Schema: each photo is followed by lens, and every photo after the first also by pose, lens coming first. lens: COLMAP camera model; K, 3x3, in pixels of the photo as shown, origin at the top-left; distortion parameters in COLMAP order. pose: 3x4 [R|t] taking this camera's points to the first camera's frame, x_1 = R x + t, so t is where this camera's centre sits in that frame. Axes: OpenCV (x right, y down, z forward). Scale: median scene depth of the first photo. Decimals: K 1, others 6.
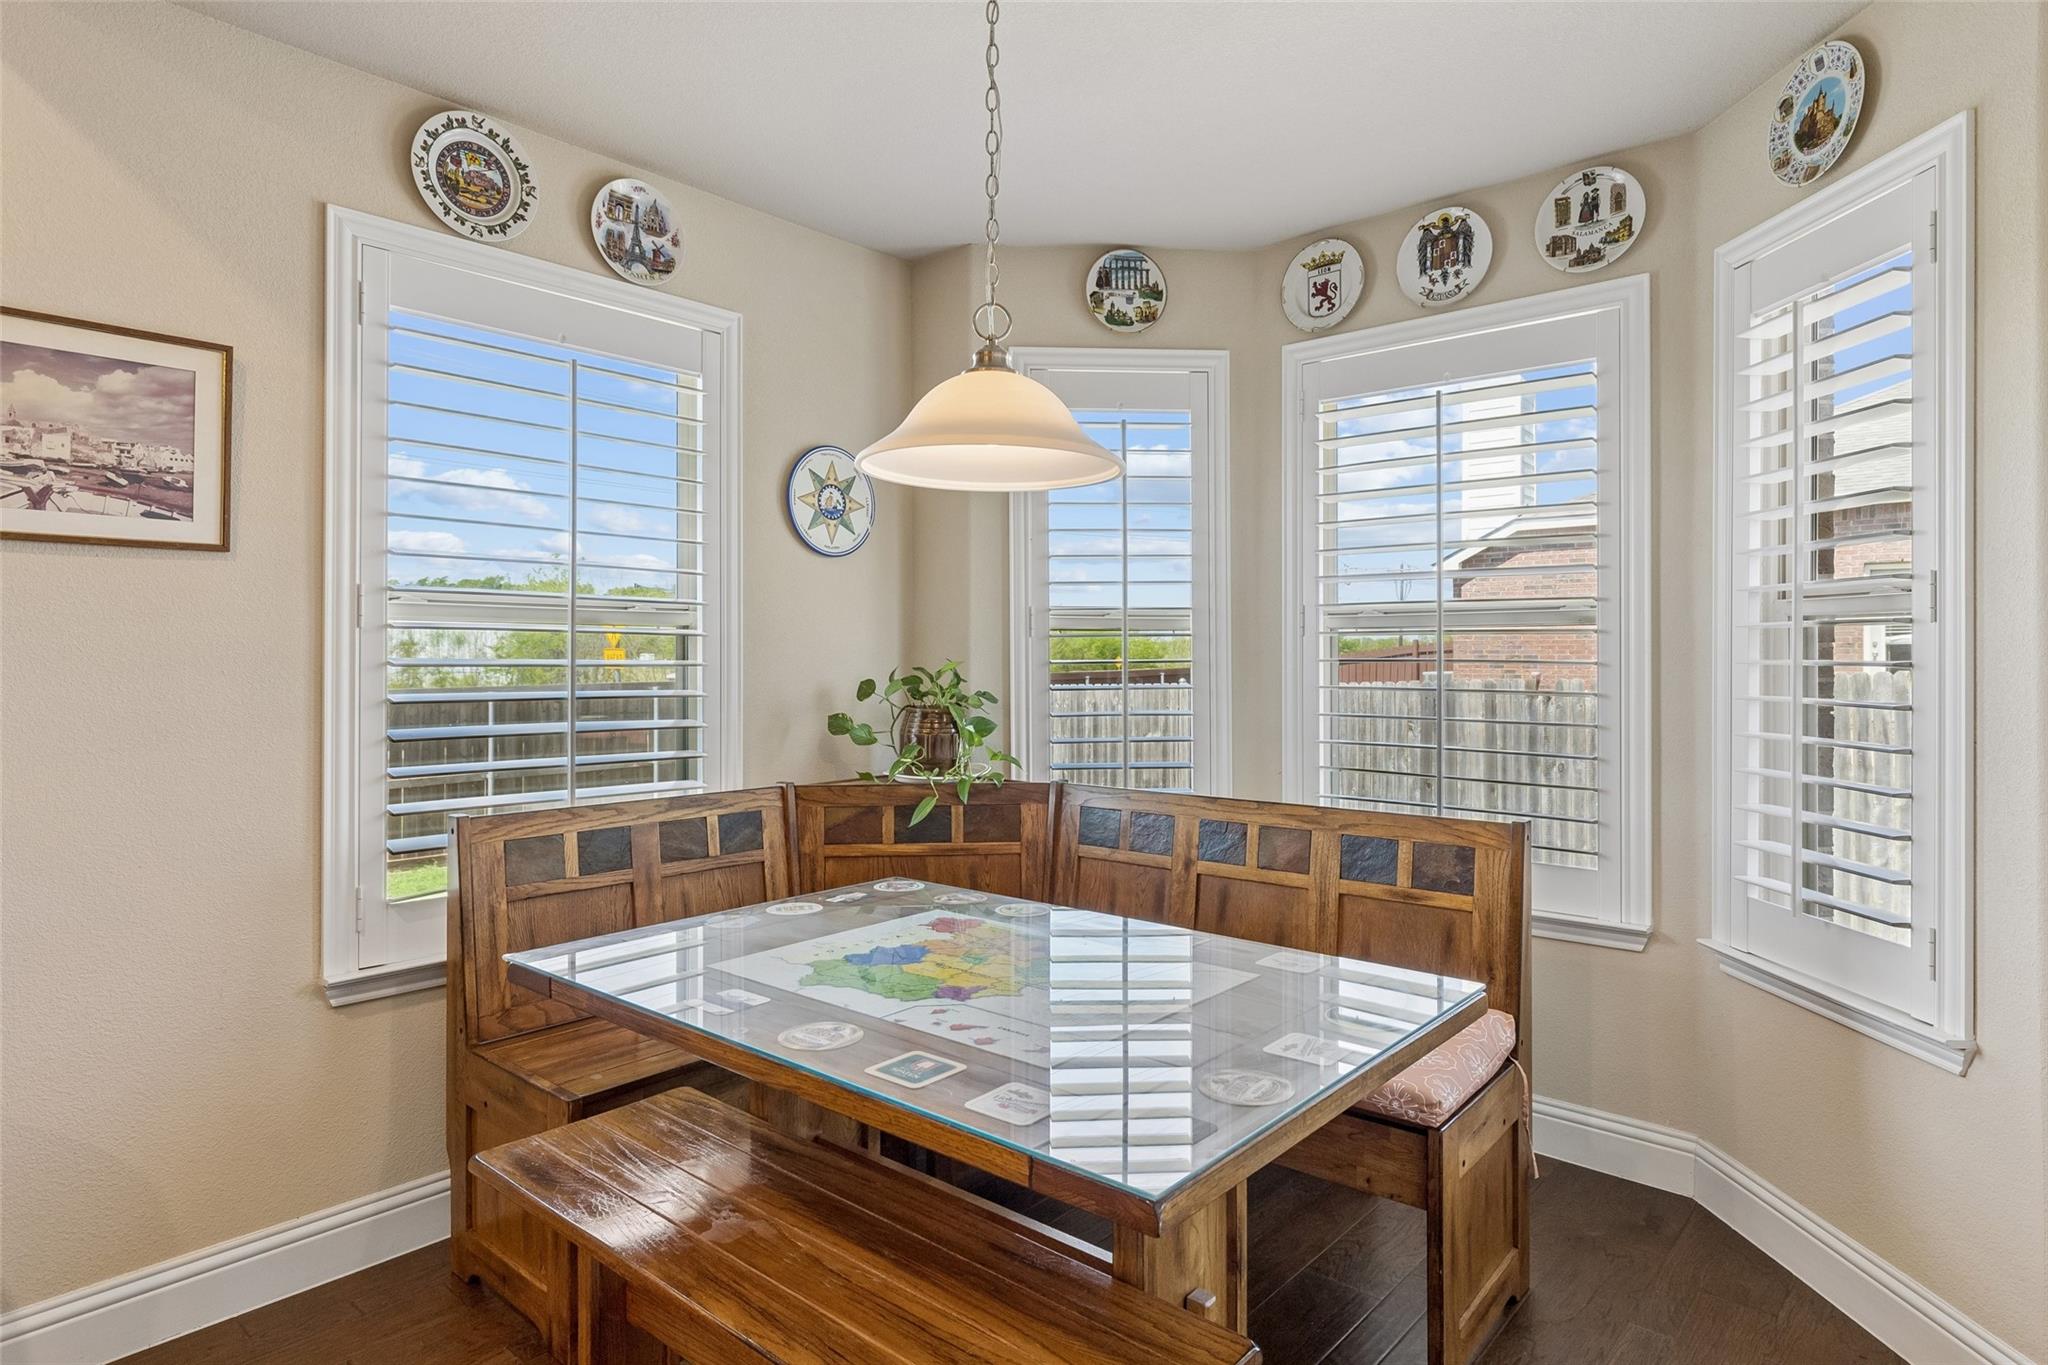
lens RADIAL K [[1160.2, 0, 1027.8], [0, 1160.2, 667.7], [0, 0, 1]] dist [-0.001376, -0.000665]
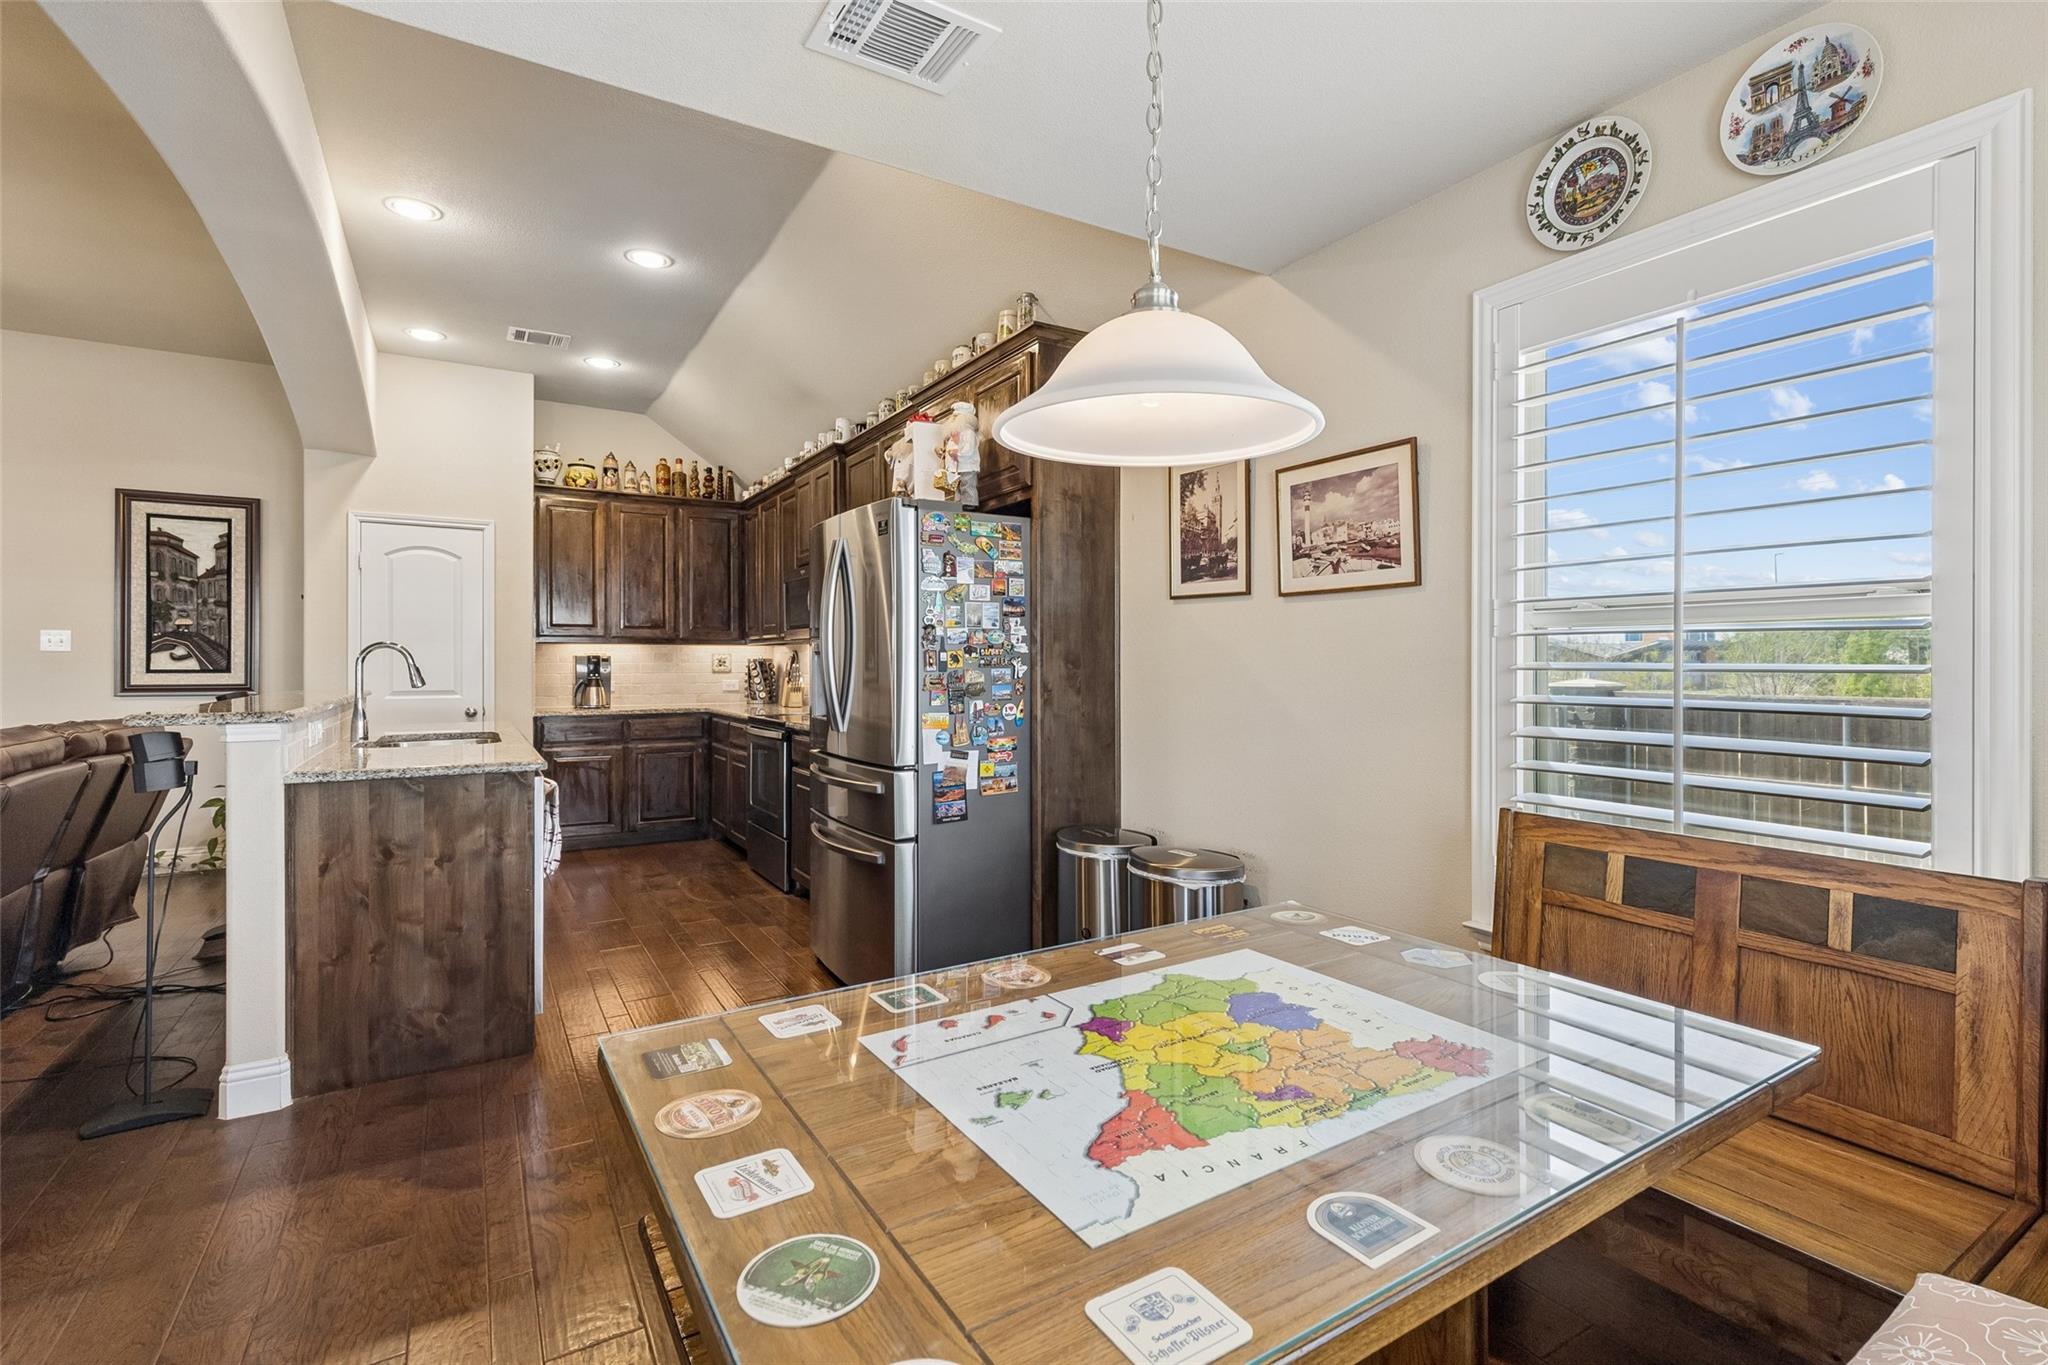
lens RADIAL K [[931.3, 0, 1034.8], [0, 931.3, 671.1], [0, 0, 1]] dist [0.000758, 0.000434]
pose [[-0.298980, 0.006901, -0.954234, 0.448636], [-0.007269, 0.999928, 0.009509, -0.004817], [0.954232, 0.009779, -0.298909, 0.797045]]
